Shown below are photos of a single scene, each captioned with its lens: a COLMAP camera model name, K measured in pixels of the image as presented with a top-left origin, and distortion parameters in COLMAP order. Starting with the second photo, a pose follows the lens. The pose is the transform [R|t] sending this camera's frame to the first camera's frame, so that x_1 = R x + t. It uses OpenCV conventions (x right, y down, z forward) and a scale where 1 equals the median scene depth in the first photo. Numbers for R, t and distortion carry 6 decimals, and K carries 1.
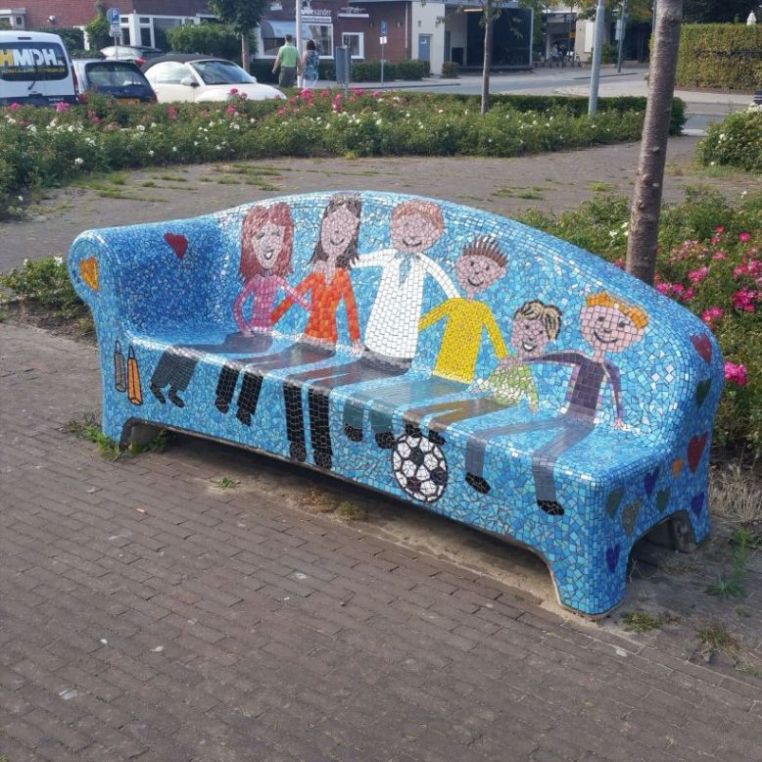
lens RADIAL K [[1099.2, 0, 381.0], [0, 1099.2, 381.0], [0, 0, 1]] dist [0.187667, -0.432120]
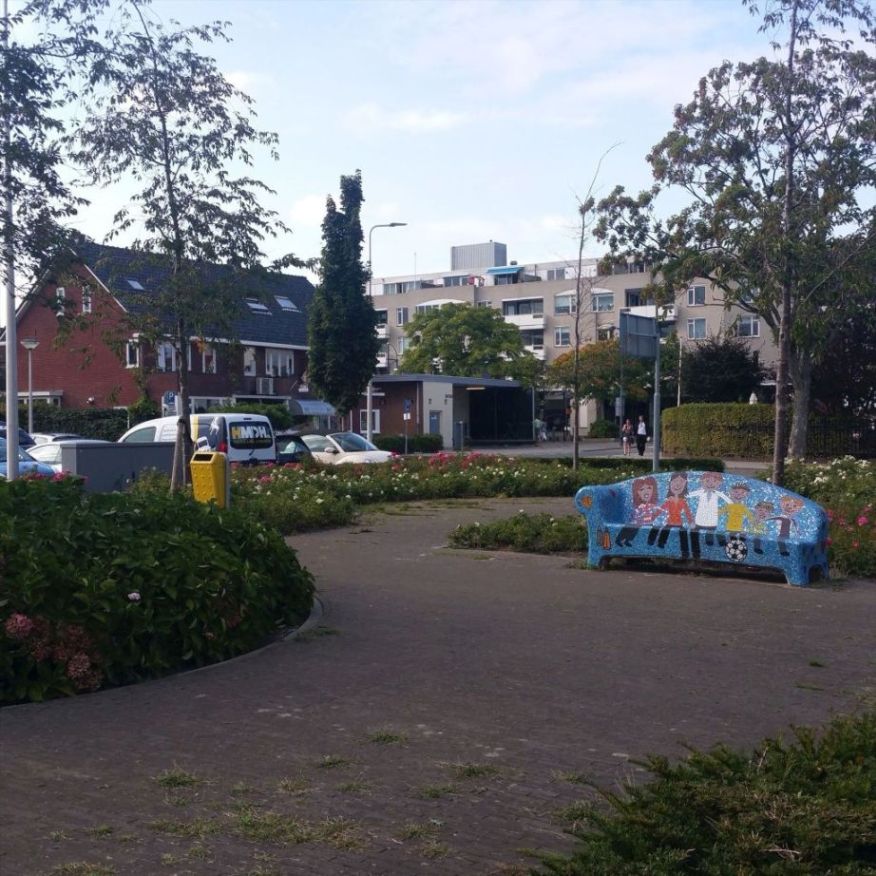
lens RADIAL K [[1263.6, 0, 438.0], [0, 1263.6, 438.0], [0, 0, 1]] dist [0.187667, -0.432120]
pose [[0.996796, -0.006586, 0.079712, -0.762412], [0.028287, 0.961223, -0.274319, 0.516996], [-0.074814, 0.275695, 0.958329, -1.728075]]
